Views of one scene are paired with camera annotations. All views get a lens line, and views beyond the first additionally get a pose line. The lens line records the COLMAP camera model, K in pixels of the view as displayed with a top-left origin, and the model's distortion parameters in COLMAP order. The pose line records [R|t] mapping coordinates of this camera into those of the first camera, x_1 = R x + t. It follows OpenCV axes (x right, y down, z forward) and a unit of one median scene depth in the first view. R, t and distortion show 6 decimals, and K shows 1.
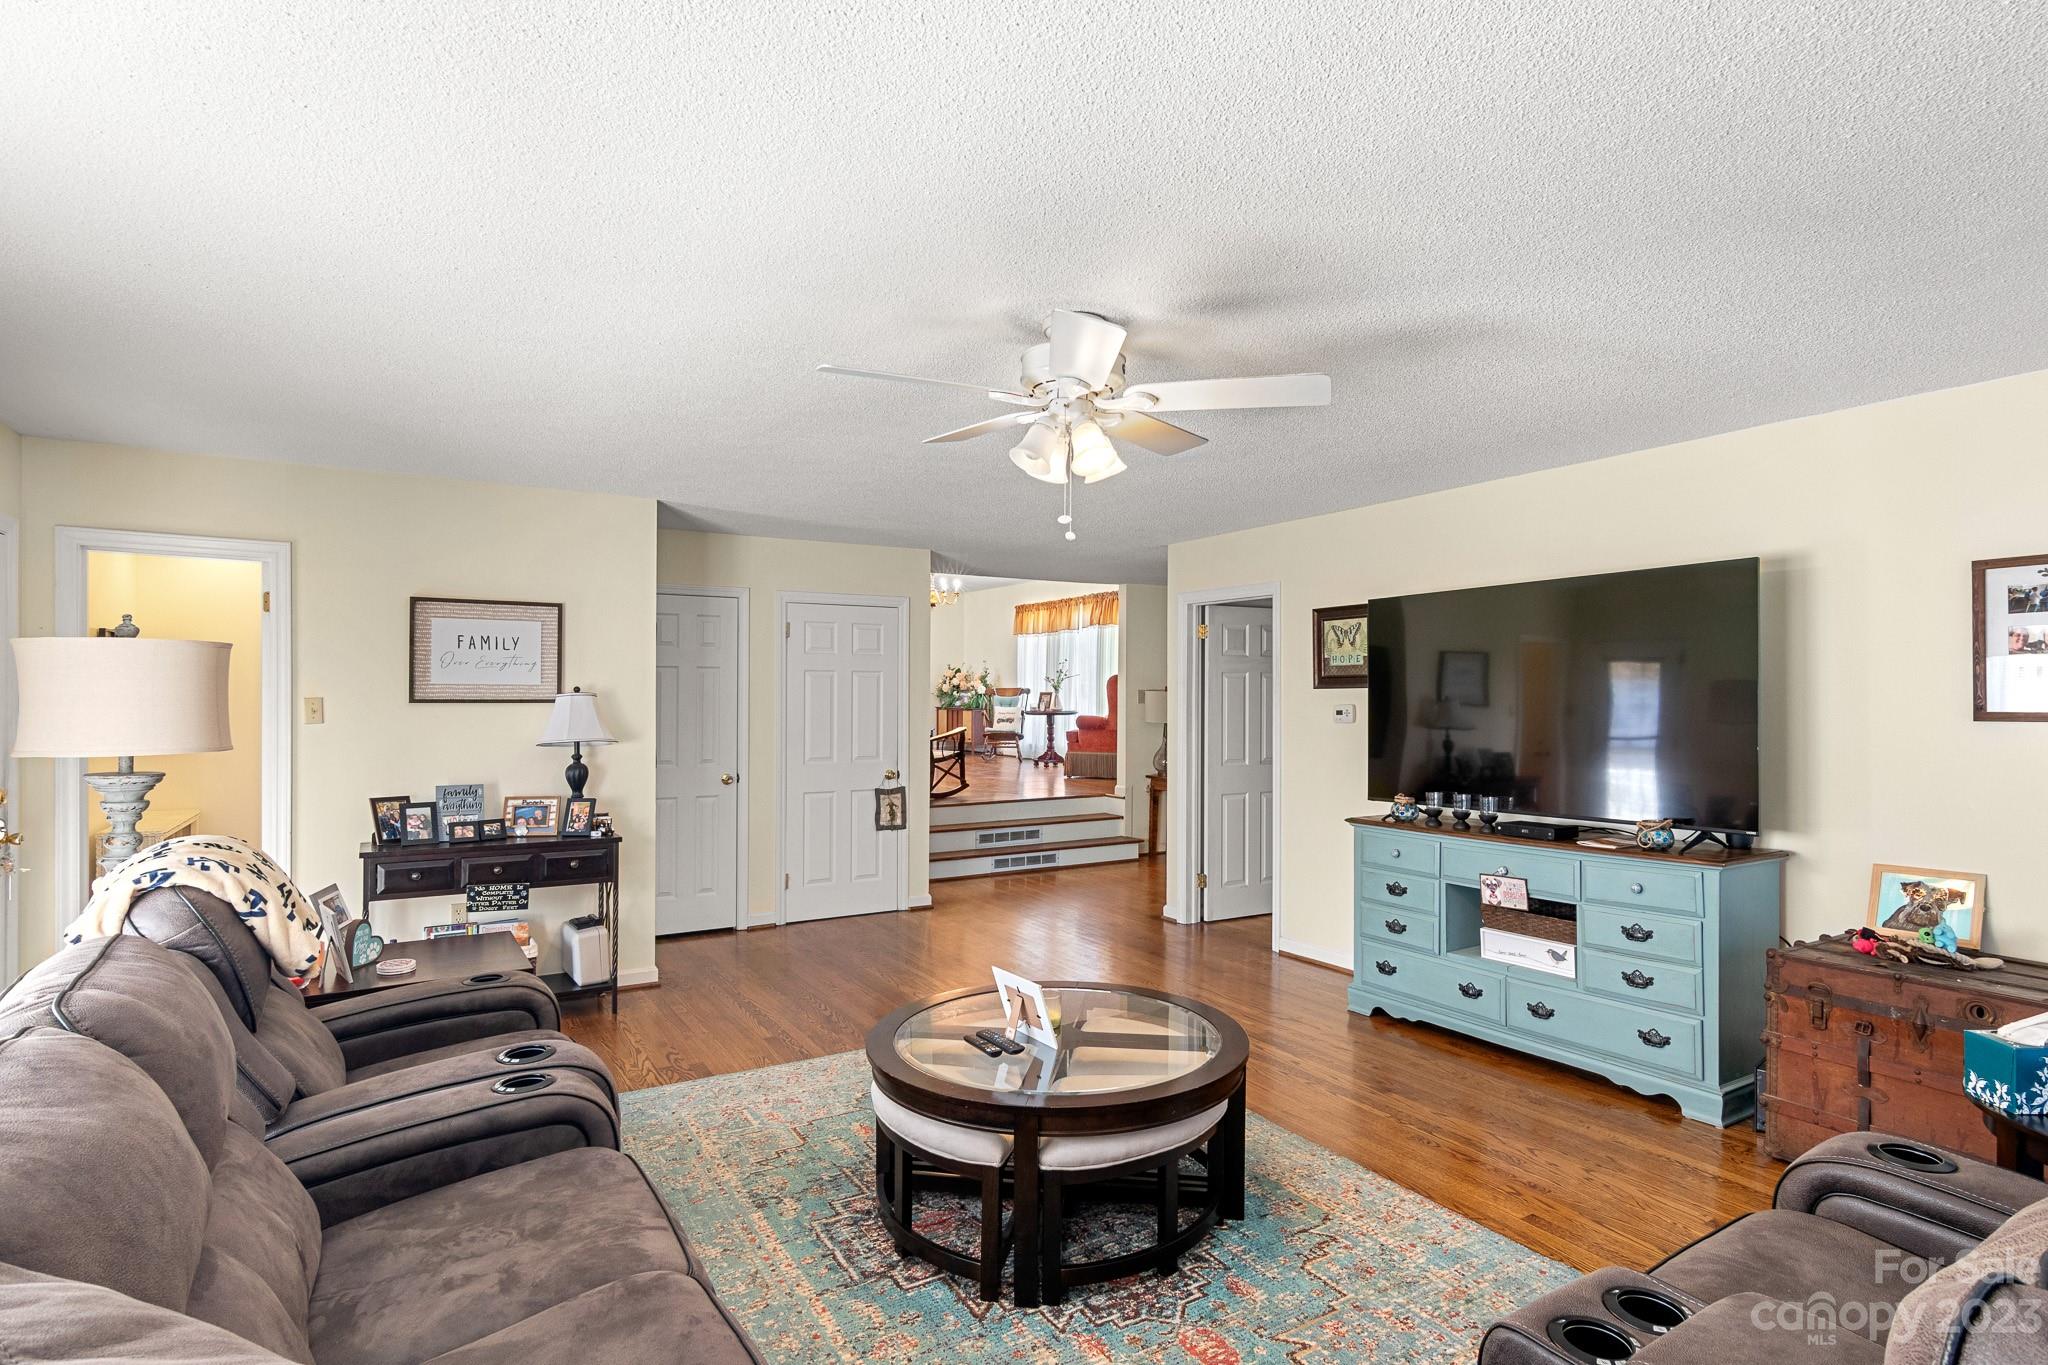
lens RADIAL K [[1053.0, 0, 1024.8], [0, 1053.0, 670.5], [0, 0, 1]] dist [-0.000840, -0.000151]
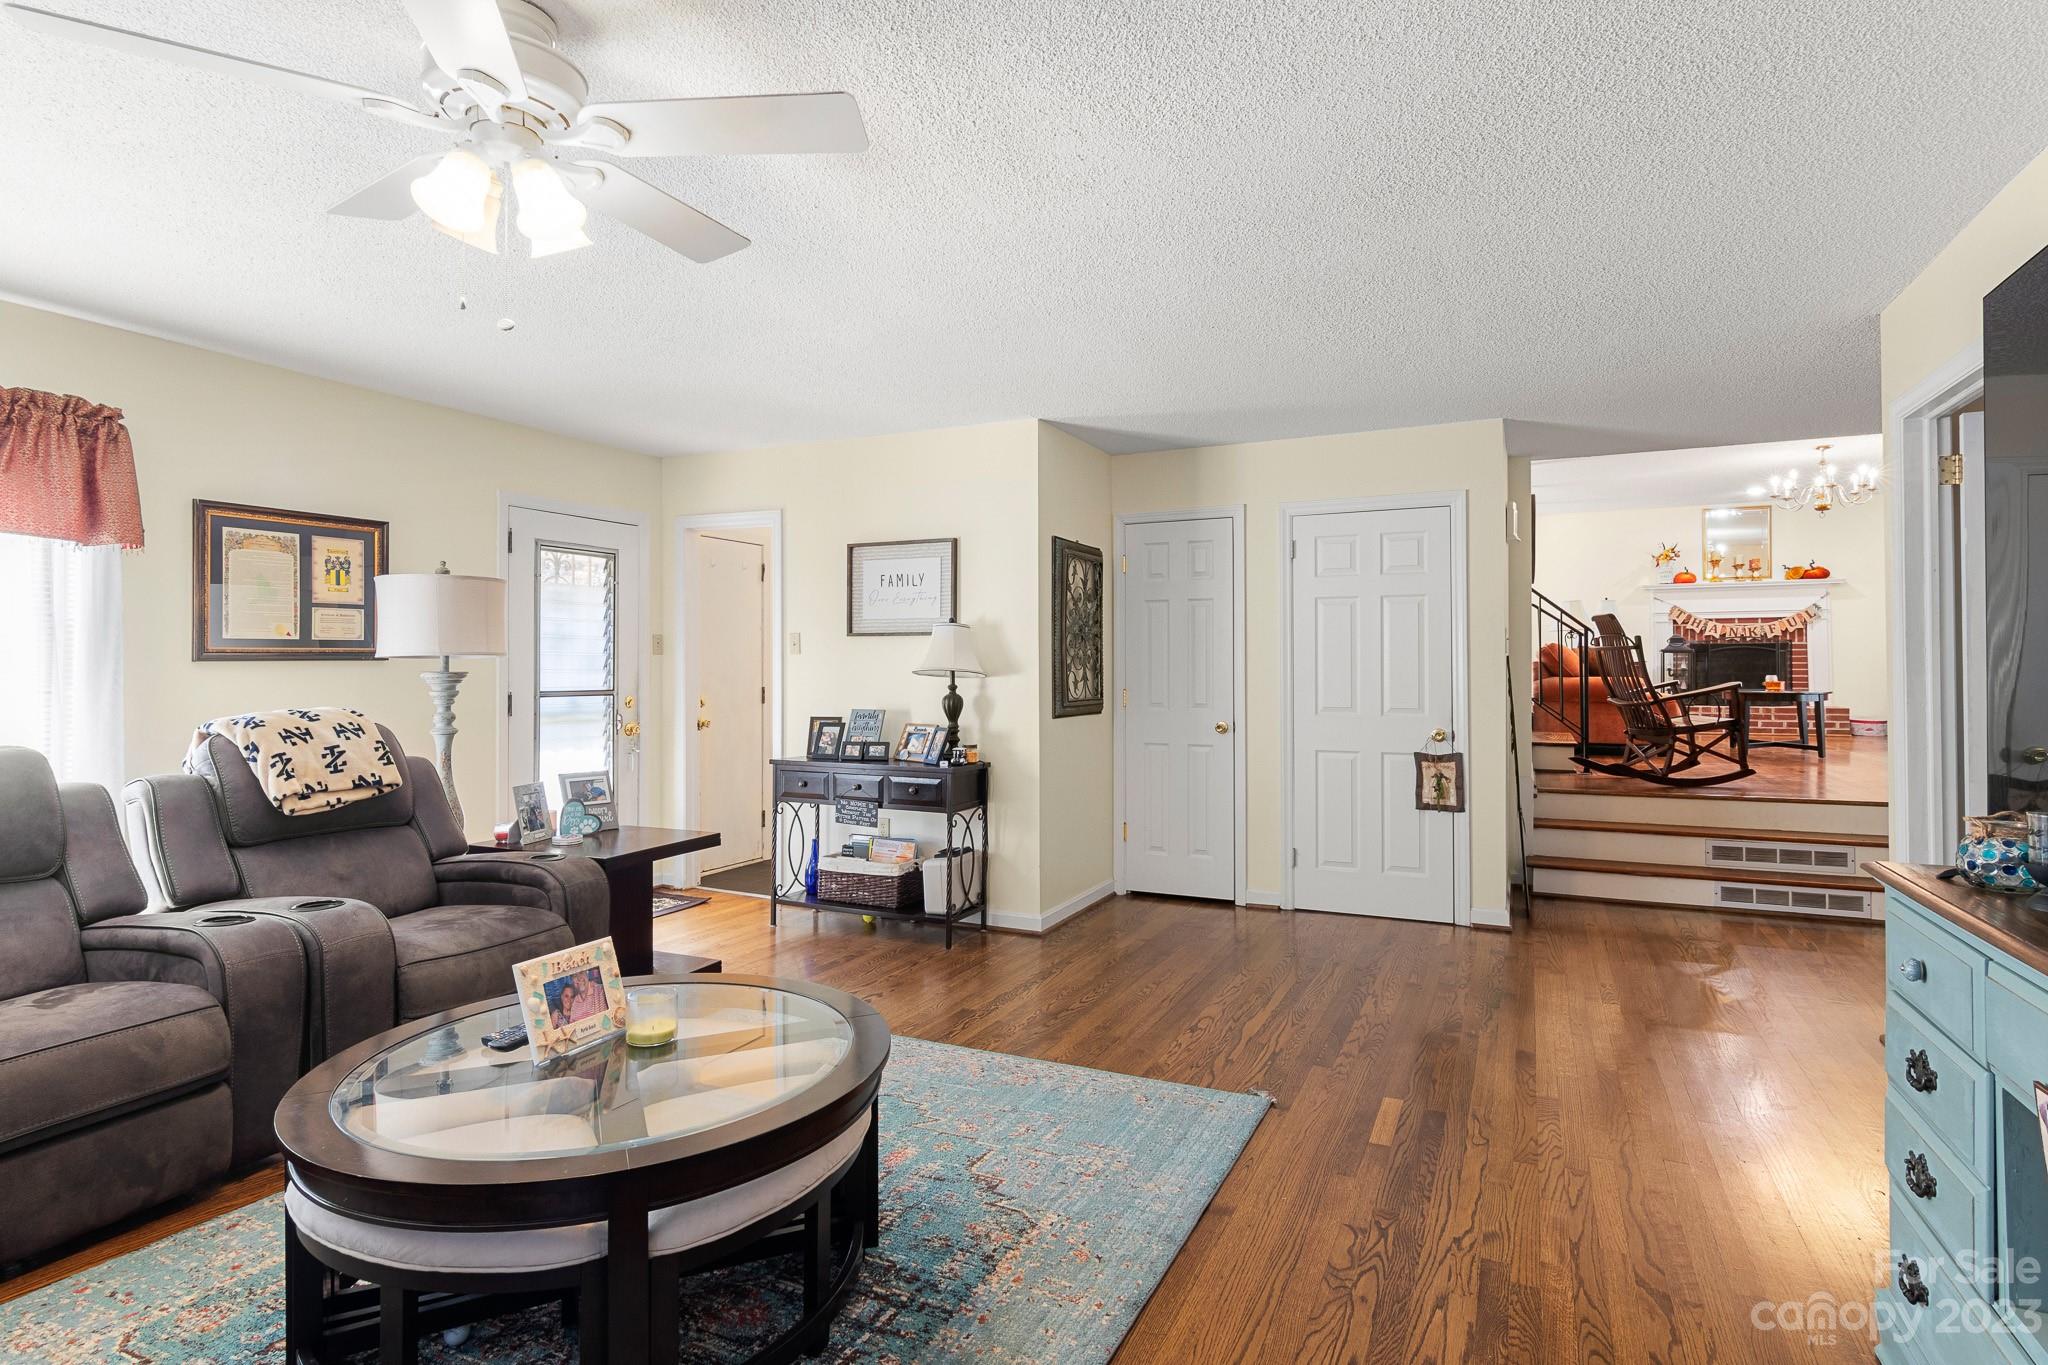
lens RADIAL K [[1045.7, 0, 1025.0], [0, 1045.7, 635.2], [0, 0, 1]] dist [0.002031, 0.000041]
pose [[0.554587, -0.029927, -0.831588, 0.467294], [0.020395, 0.999542, -0.022370, 0.058454], [0.831876, -0.004554, 0.554943, 0.524415]]
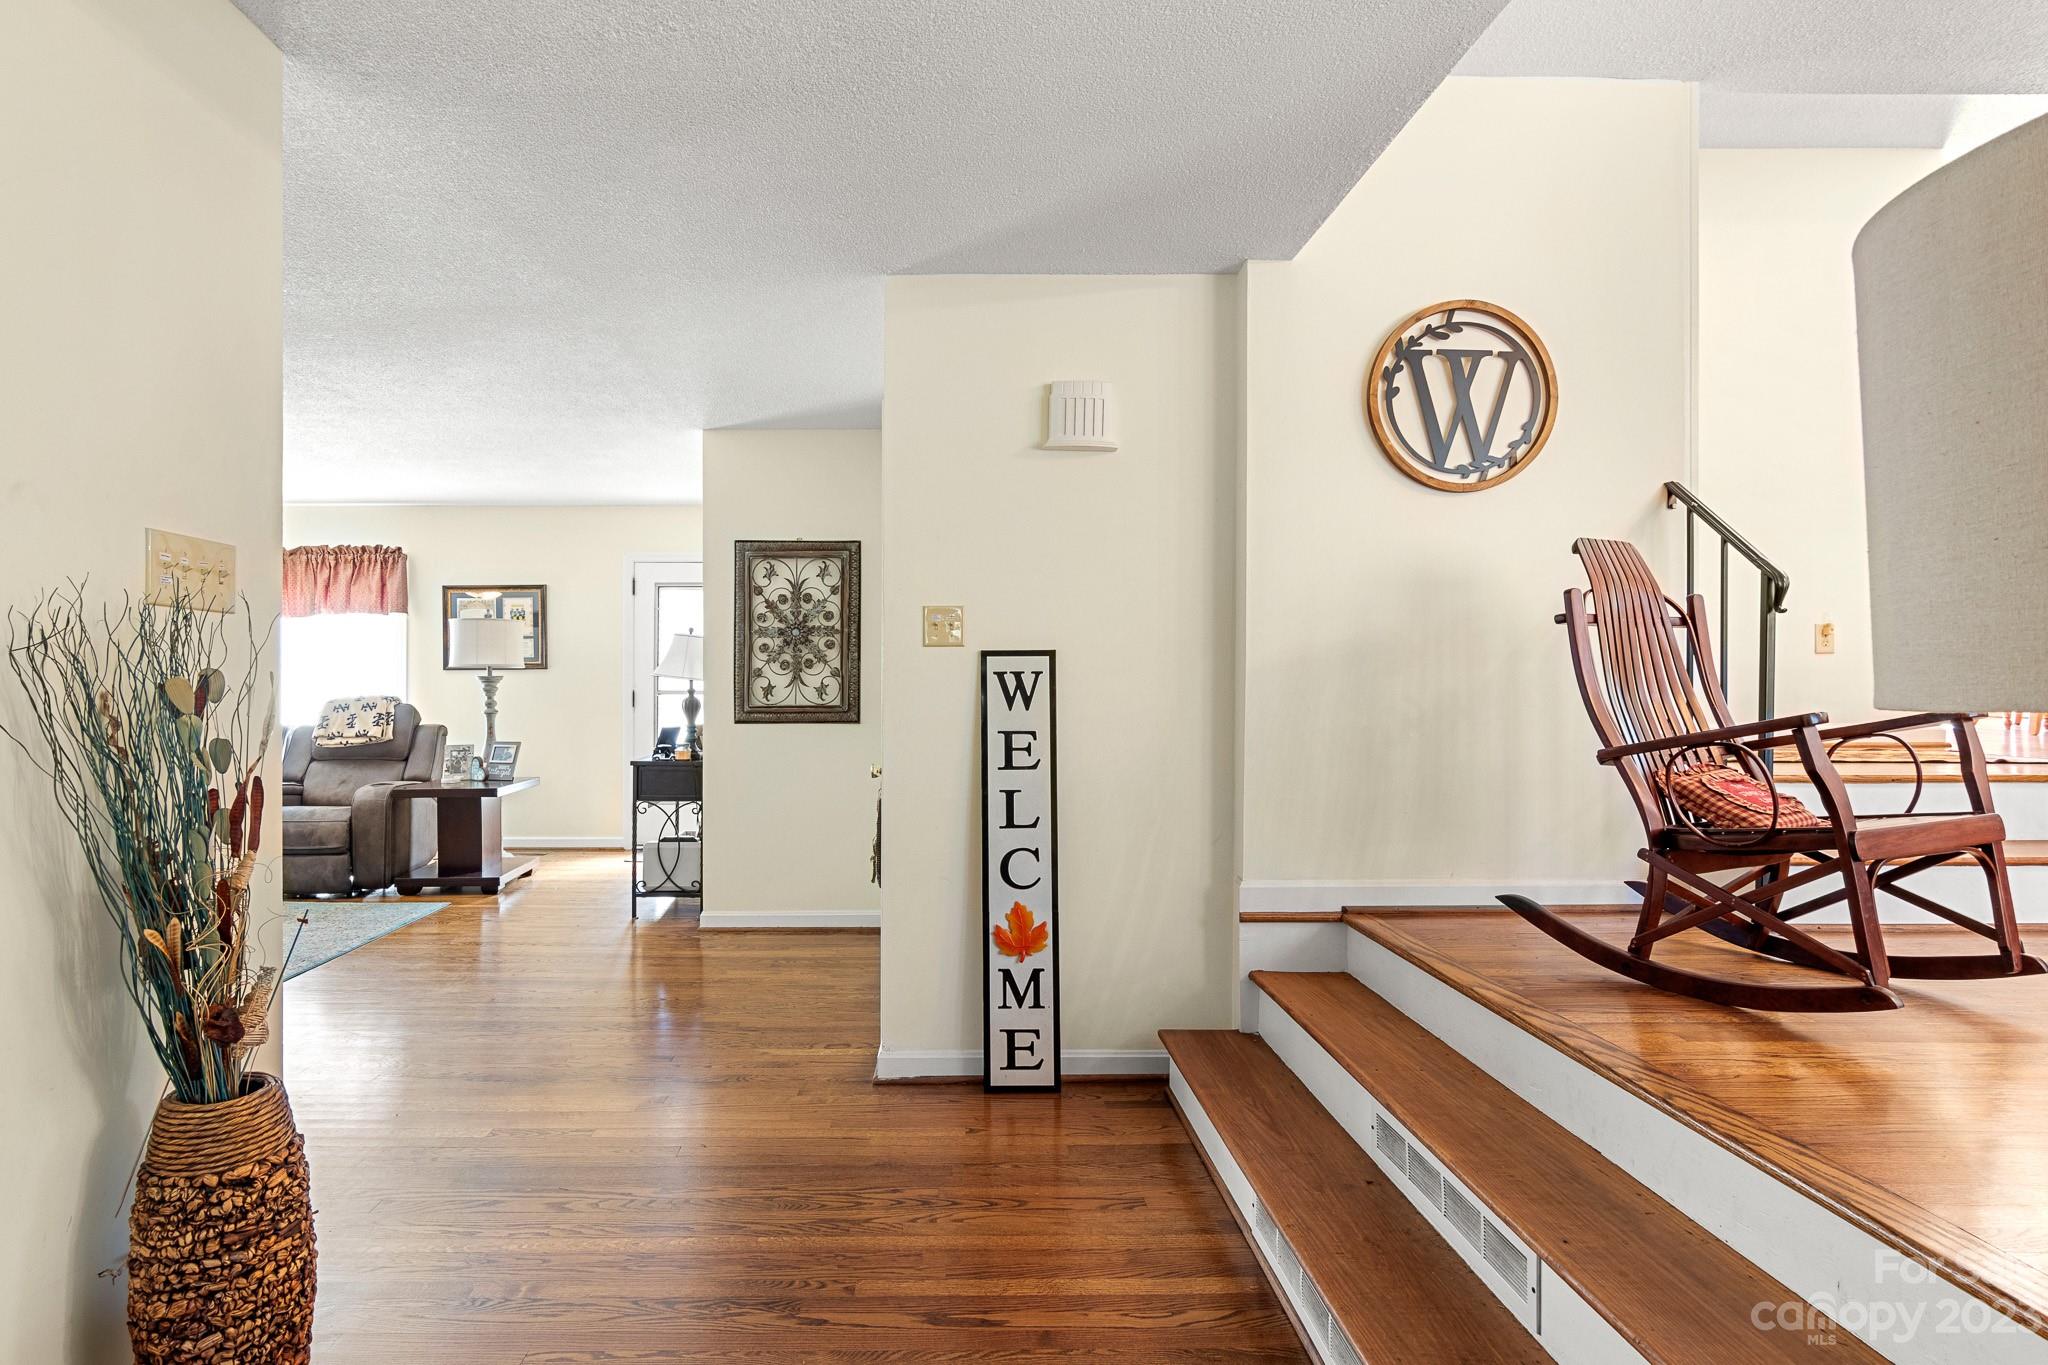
lens RADIAL K [[1053.0, 0, 1024.8], [0, 1053.0, 670.5], [0, 0, 1]] dist [-0.000840, -0.000151]
pose [[-0.480148, -0.003156, -0.877182, 0.397802], [0.018729, 0.999729, -0.013848, 0.086104], [0.876987, -0.023078, -0.479959, 1.924765]]
